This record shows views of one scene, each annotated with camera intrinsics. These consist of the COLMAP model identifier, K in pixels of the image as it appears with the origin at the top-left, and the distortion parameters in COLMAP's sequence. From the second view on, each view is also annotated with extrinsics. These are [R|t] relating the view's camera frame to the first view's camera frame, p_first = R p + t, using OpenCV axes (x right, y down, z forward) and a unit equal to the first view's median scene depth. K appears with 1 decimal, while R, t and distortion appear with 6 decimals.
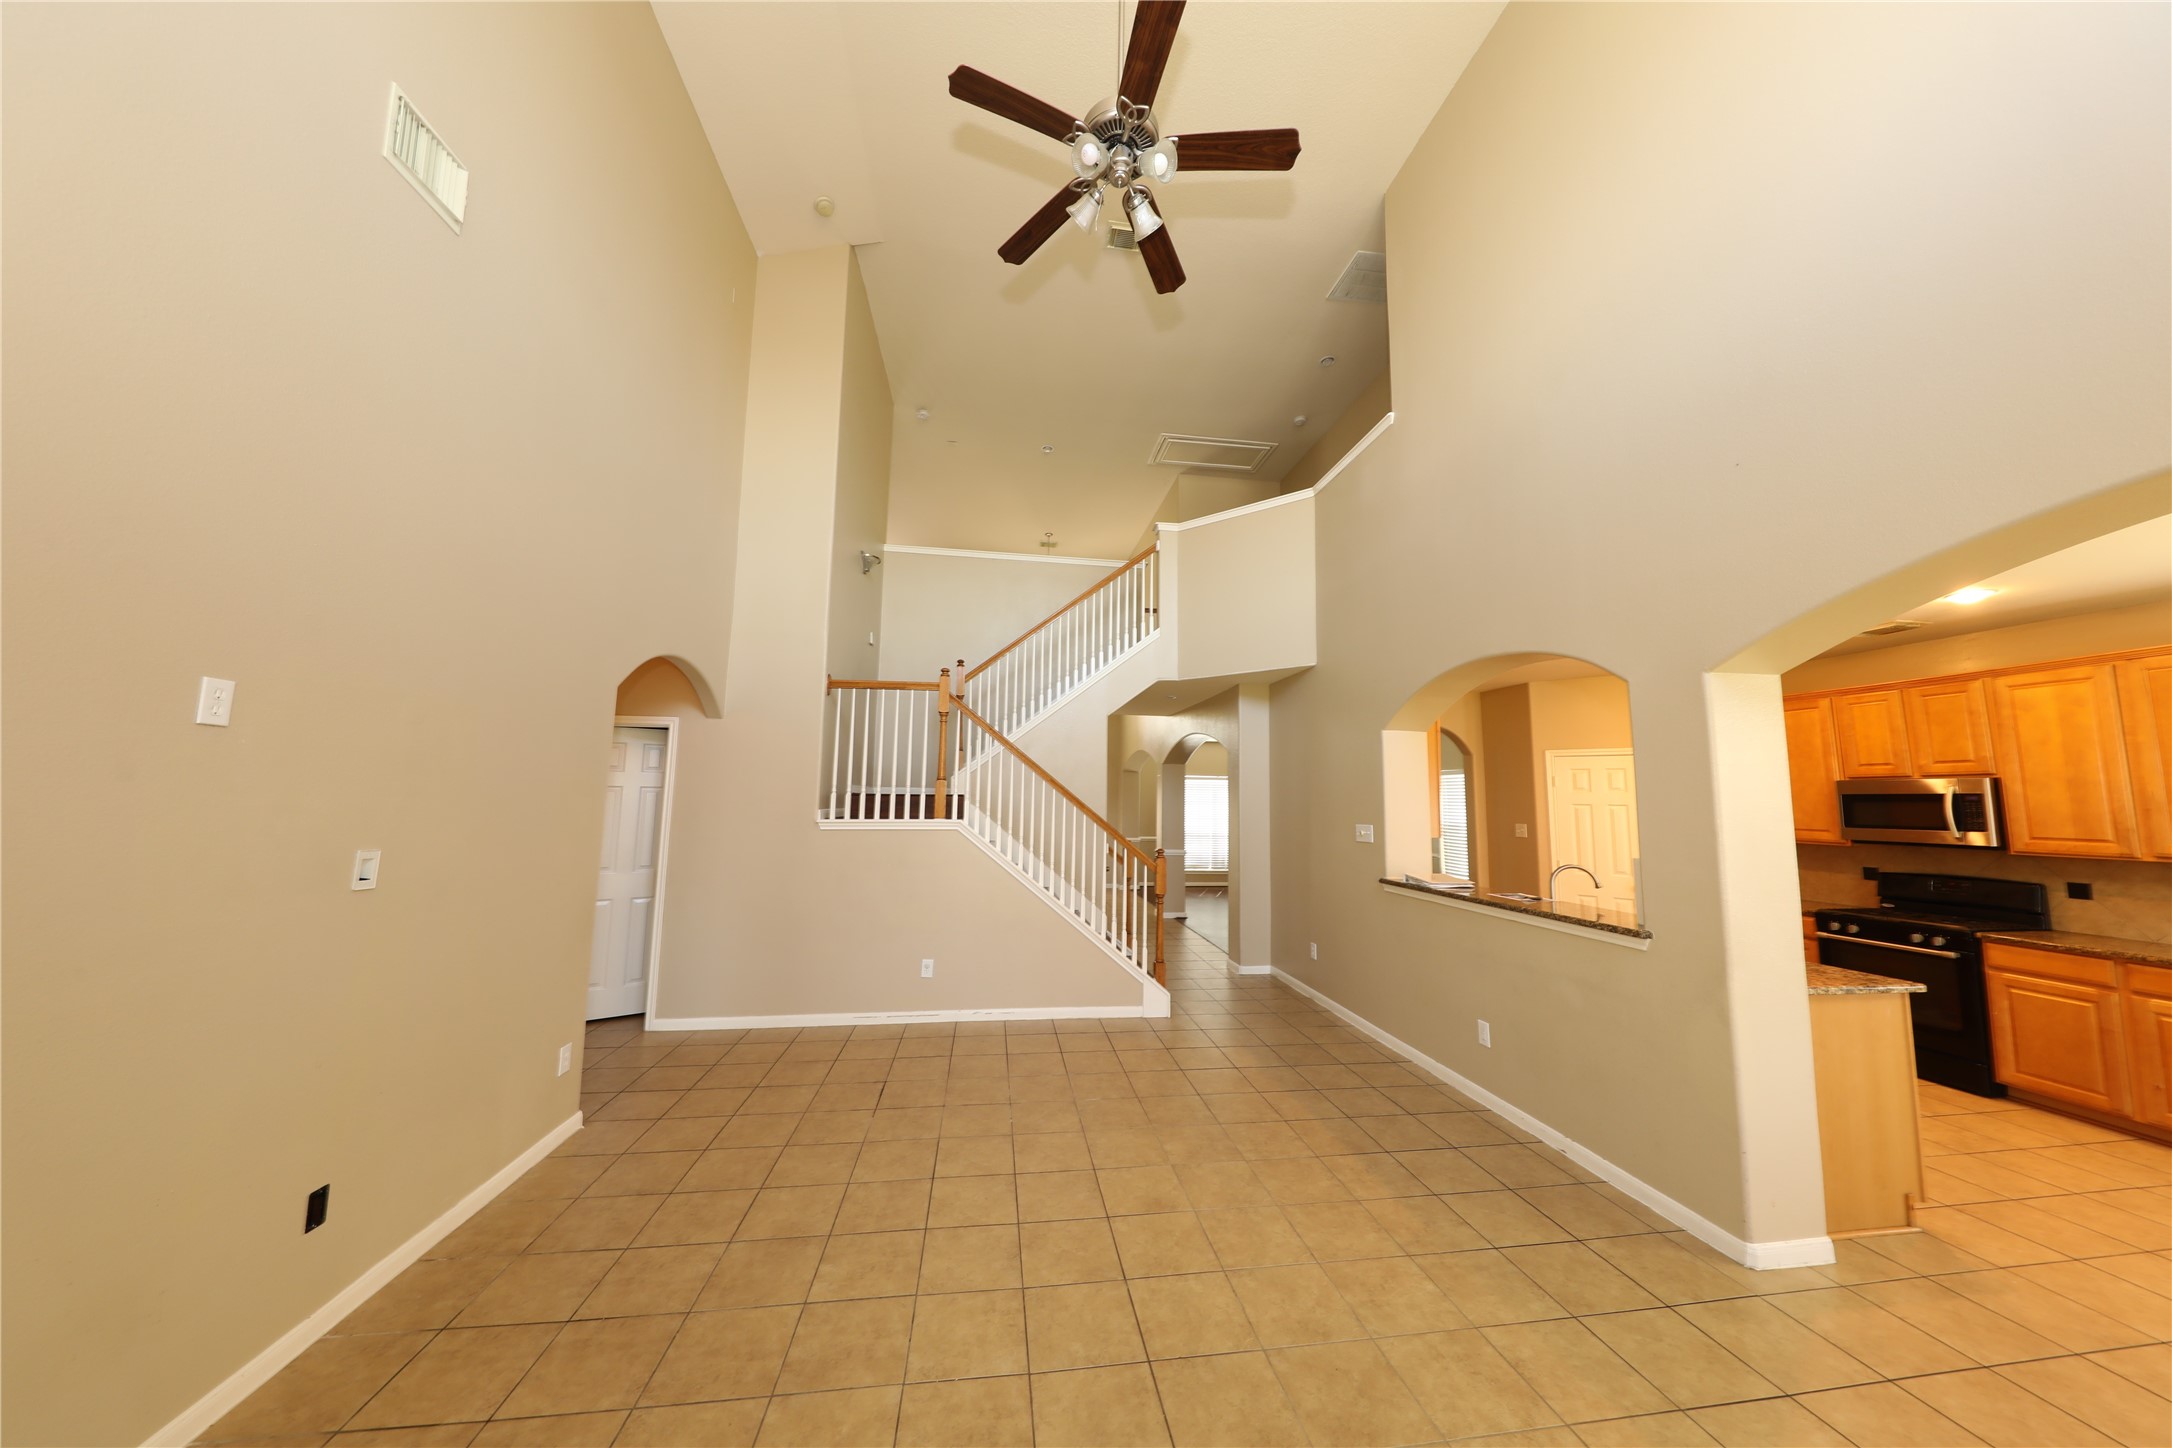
lens RADIAL K [[688.3, 0, 1086.0], [0, 688.3, 724.0], [0, 0, 1]] dist [-0.000437, -0.000119]
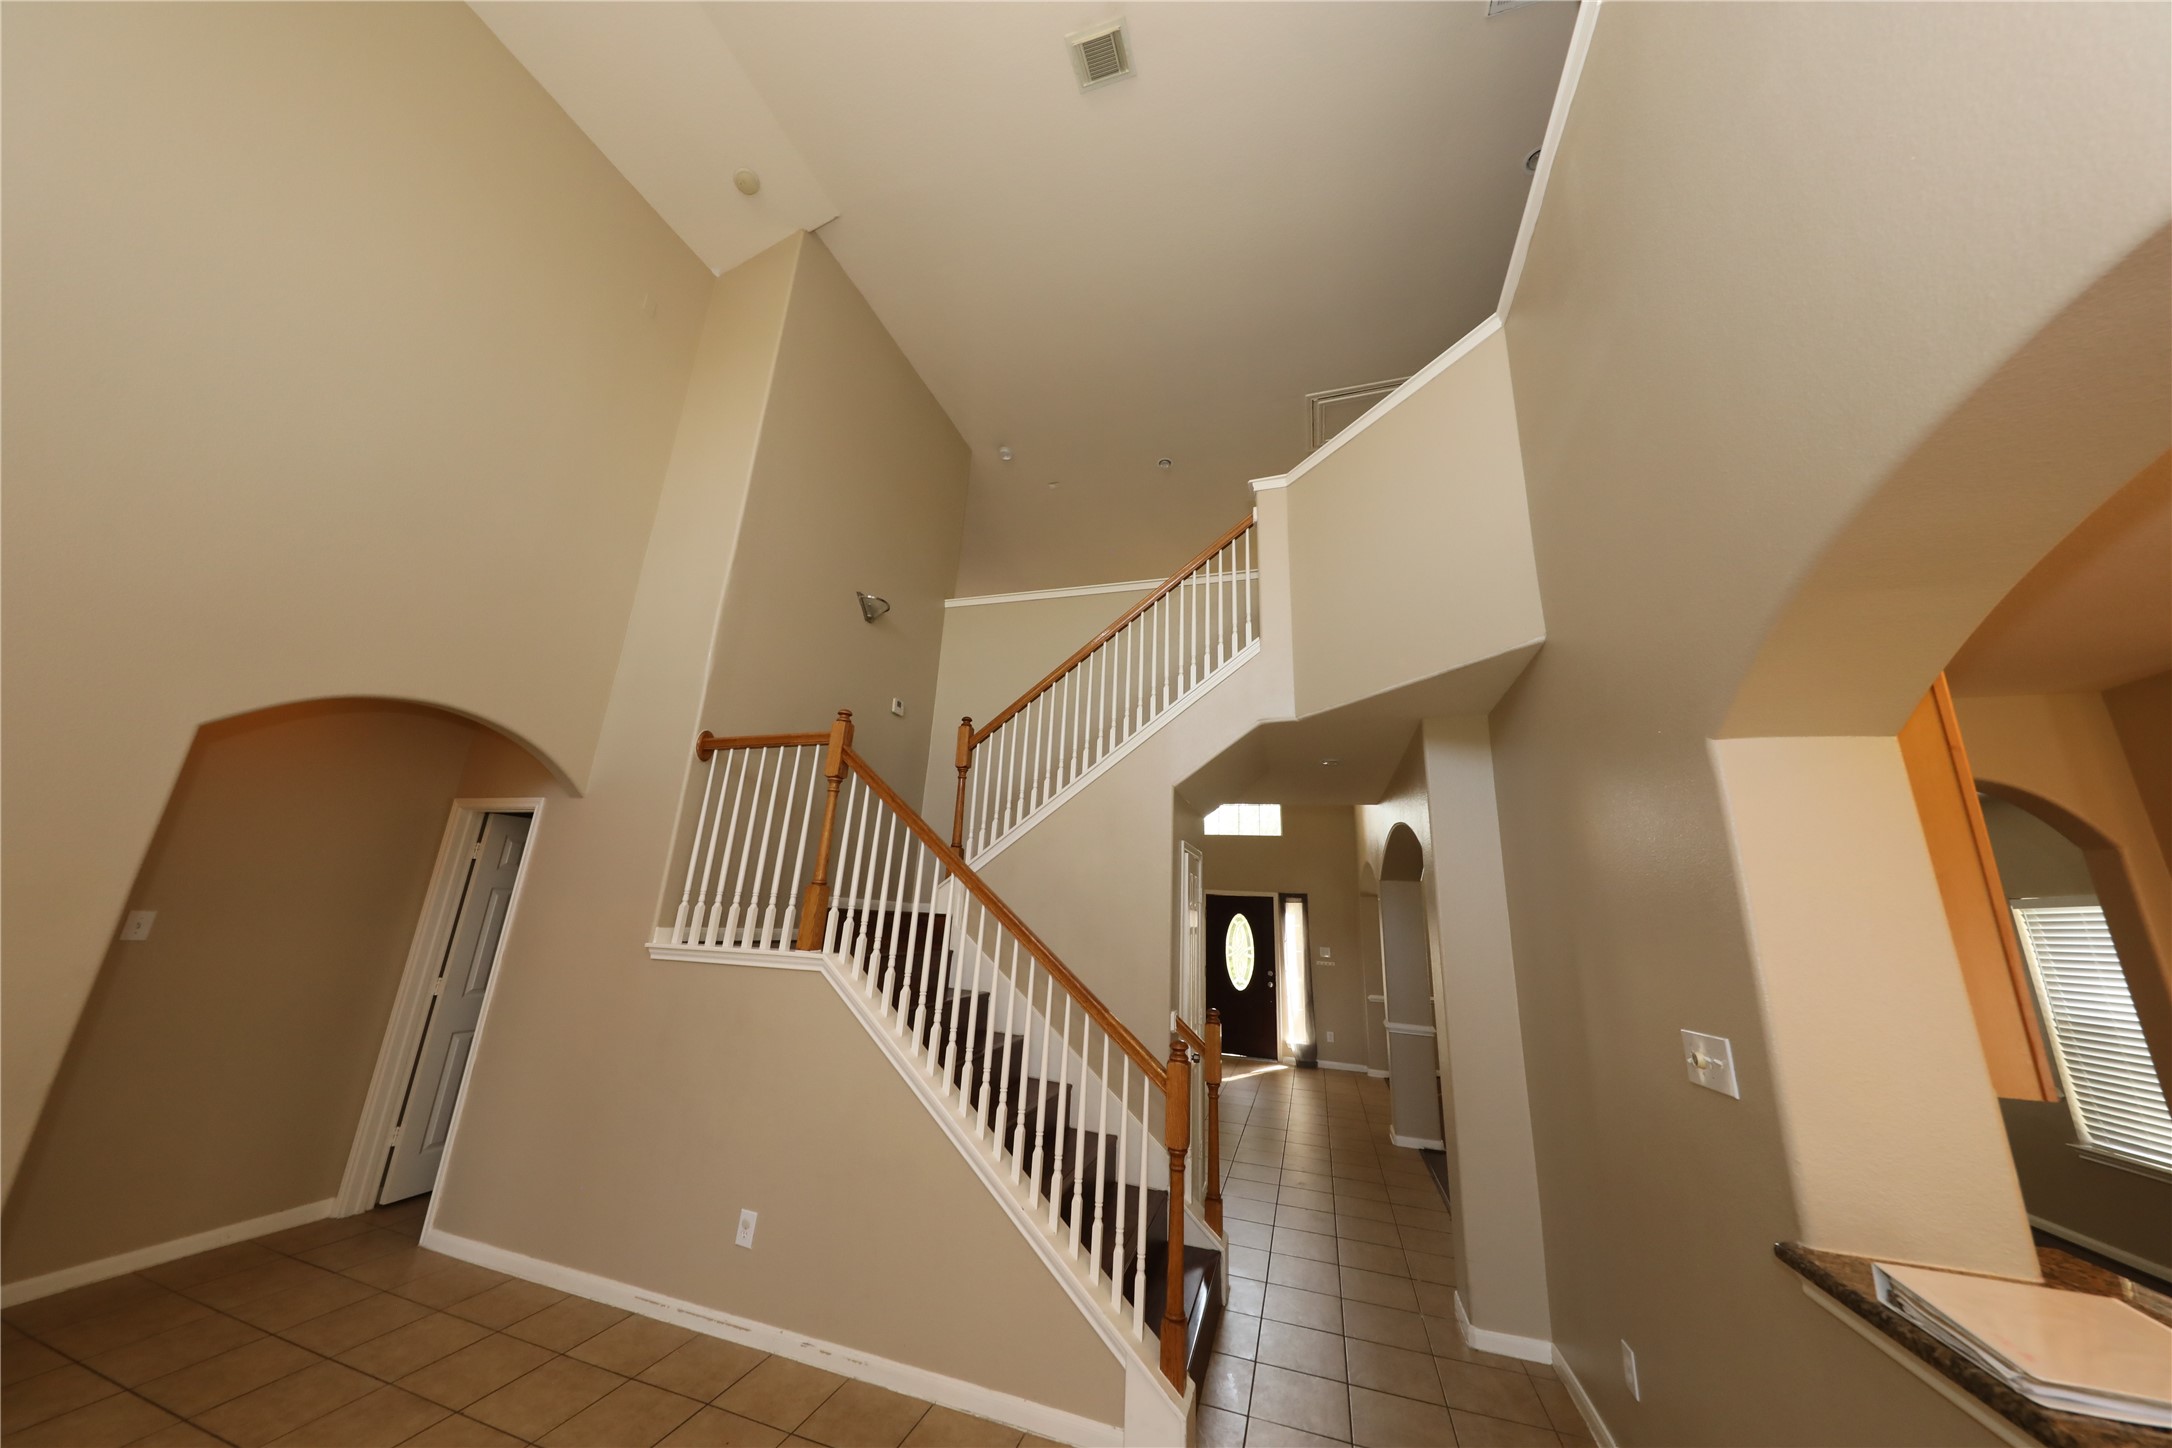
lens RADIAL K [[688.3, 0, 1086.0], [0, 688.3, 724.0], [0, 0, 1]] dist [-0.000437, -0.000119]
pose [[0.901641, -0.089687, -0.423084, 0.264215], [0.011430, 0.982861, -0.183993, 0.052067], [0.432335, 0.161060, 0.887213, 0.502681]]
